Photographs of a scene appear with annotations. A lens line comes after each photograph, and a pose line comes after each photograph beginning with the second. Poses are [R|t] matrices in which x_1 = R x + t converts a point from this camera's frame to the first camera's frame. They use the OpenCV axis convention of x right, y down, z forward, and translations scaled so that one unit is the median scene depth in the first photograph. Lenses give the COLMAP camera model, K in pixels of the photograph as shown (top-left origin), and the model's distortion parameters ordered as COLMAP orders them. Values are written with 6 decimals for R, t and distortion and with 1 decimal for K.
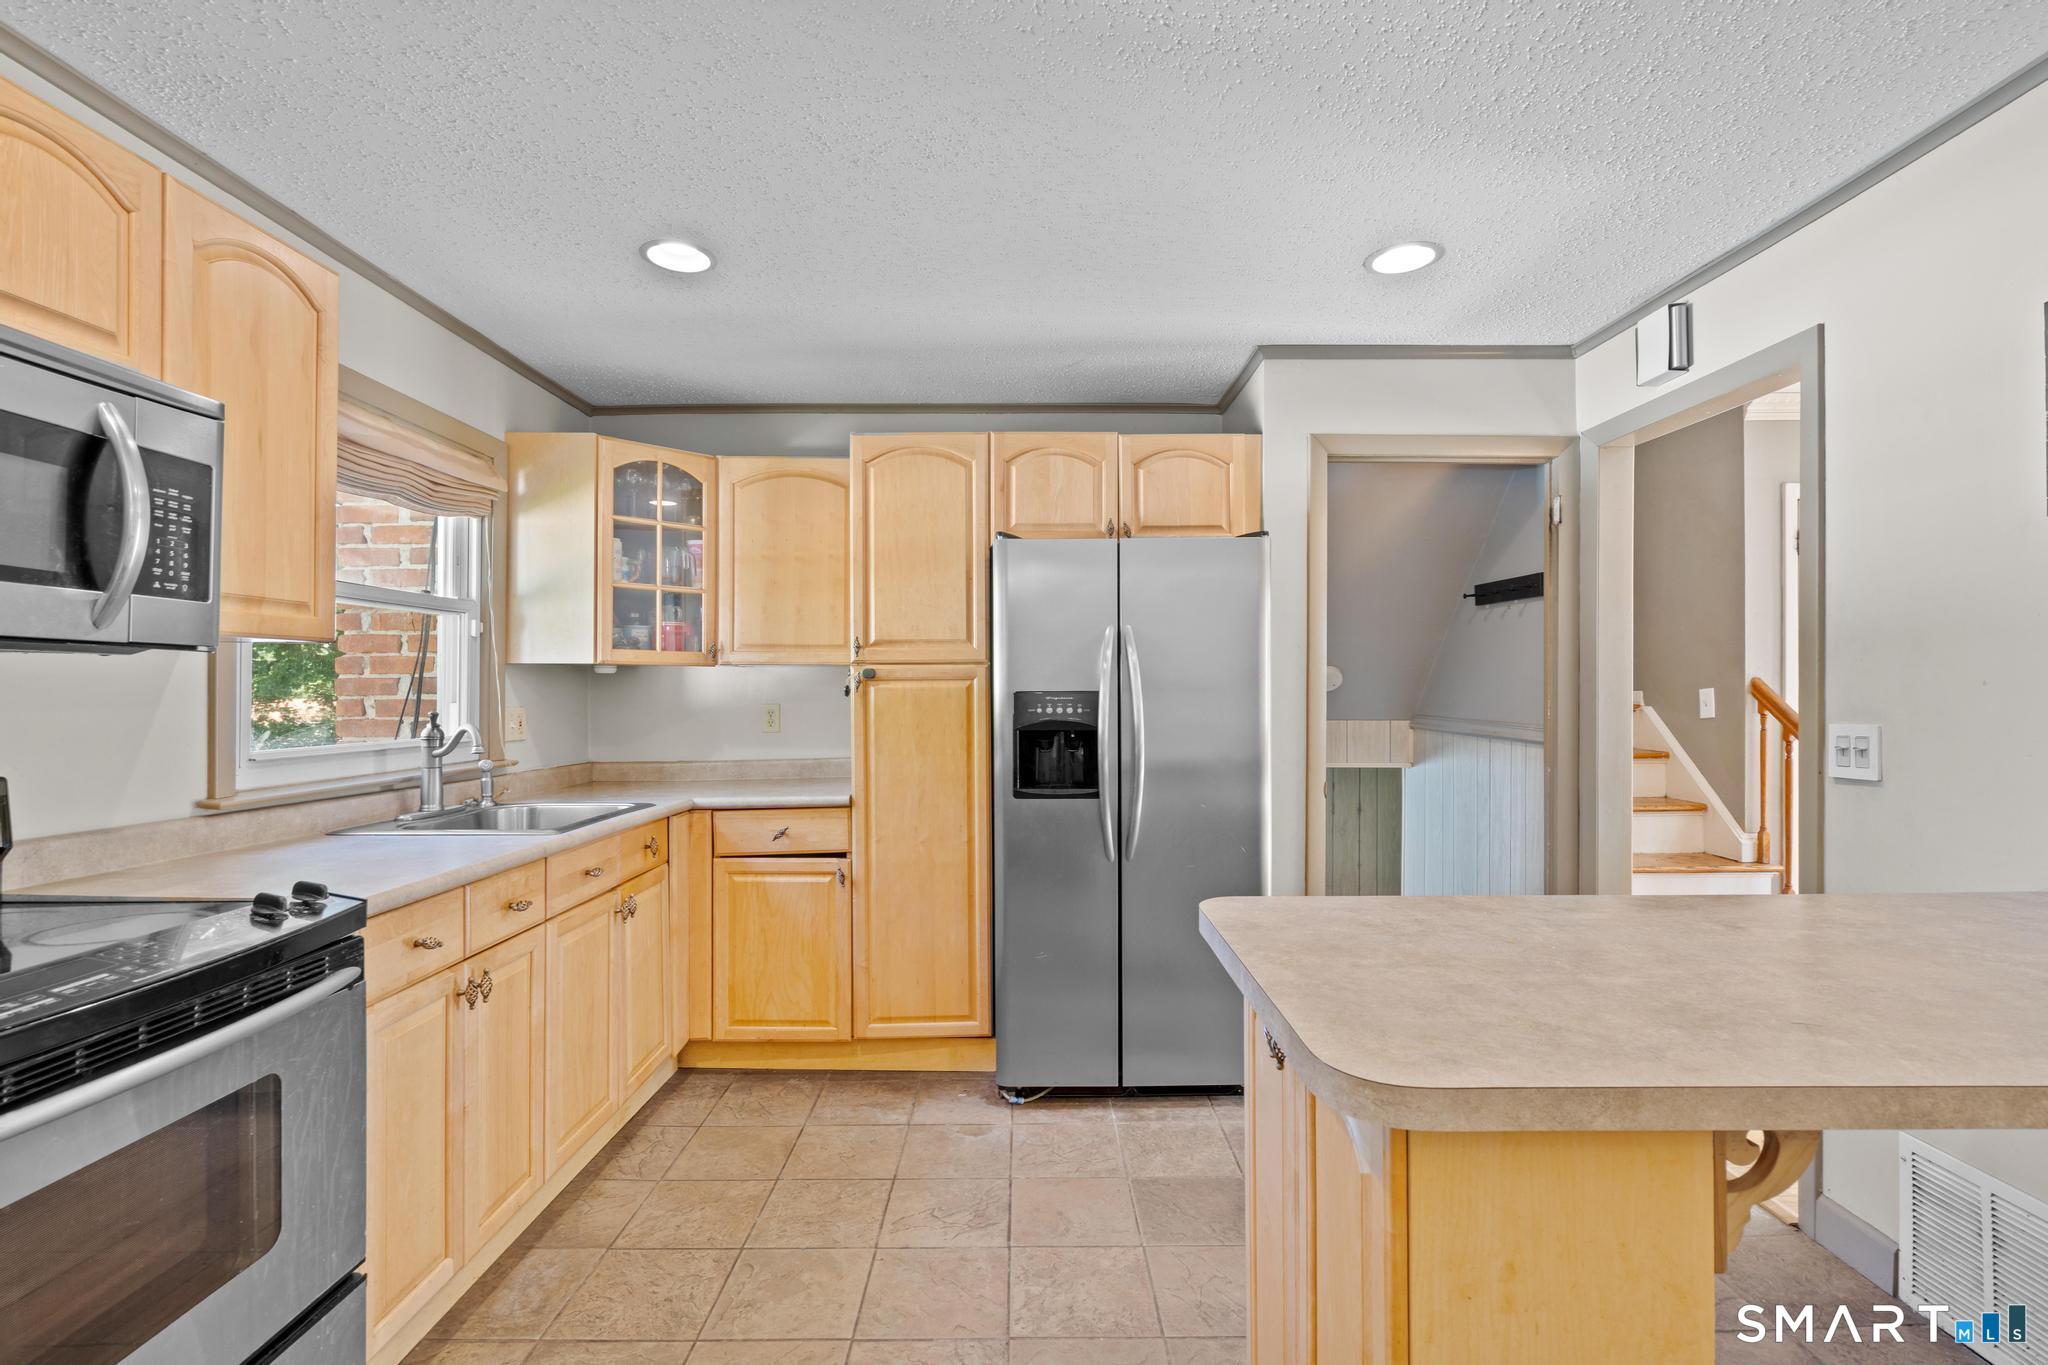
lens RADIAL K [[922.7, 0, 1036.4], [0, 922.7, 689.3], [0, 0, 1]] dist [-0.000419, 0.000409]
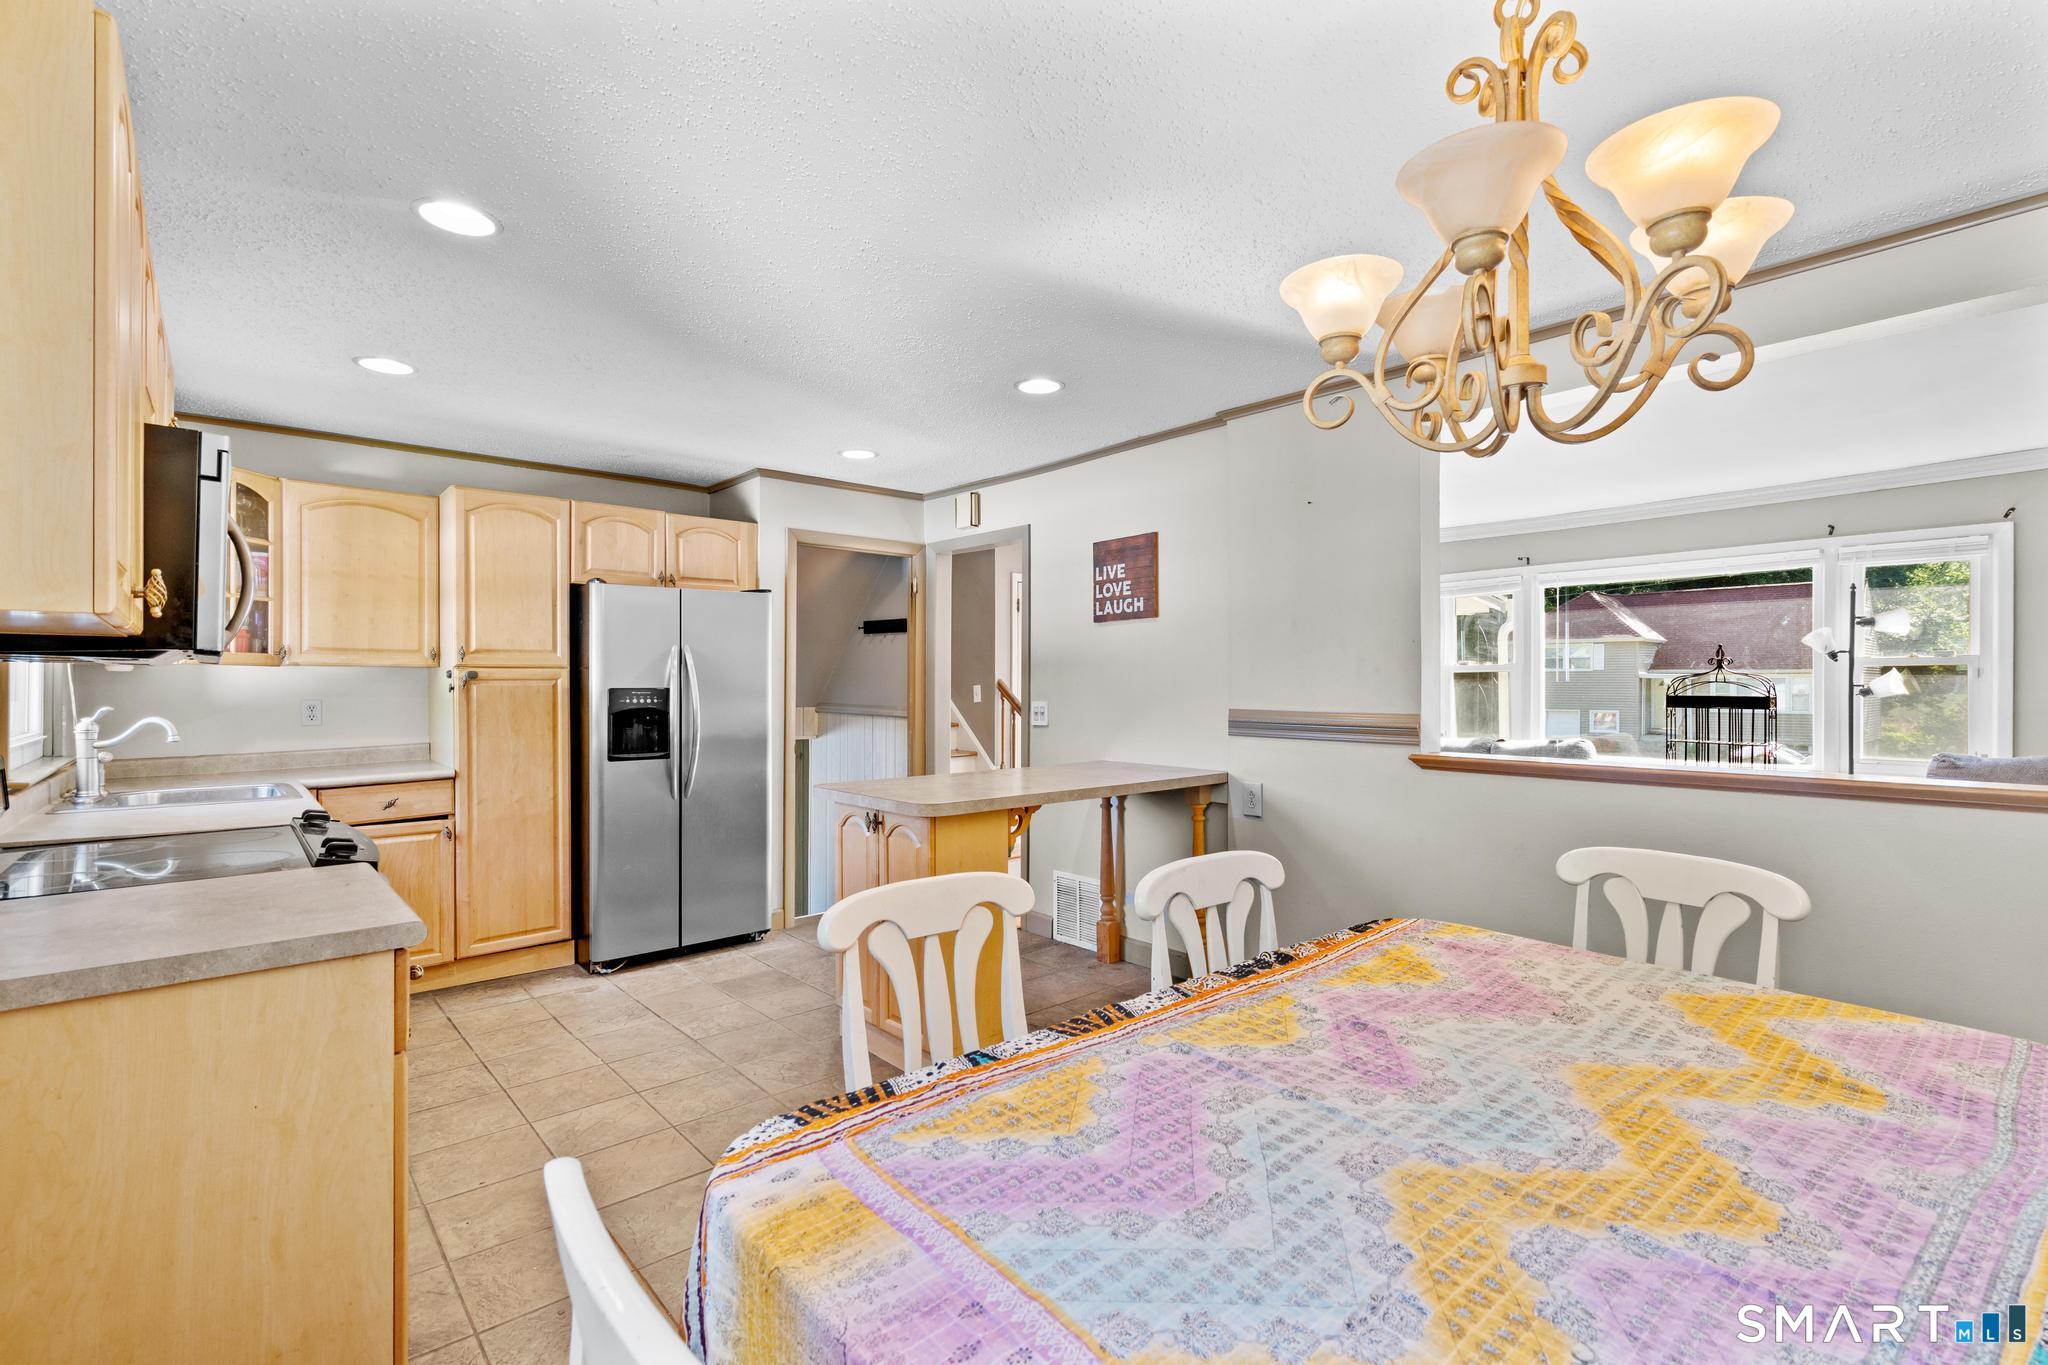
lens RADIAL K [[931.2, 0, 1024.0], [0, 931.2, 682.5], [0, 0, 1]] dist [0.002753, 0.000932]
pose [[0.761416, 0.001361, 0.648263, -0.438742], [-0.000250, 0.999998, -0.001807, -0.003977], [-0.648264, 0.001214, 0.761415, -0.500798]]
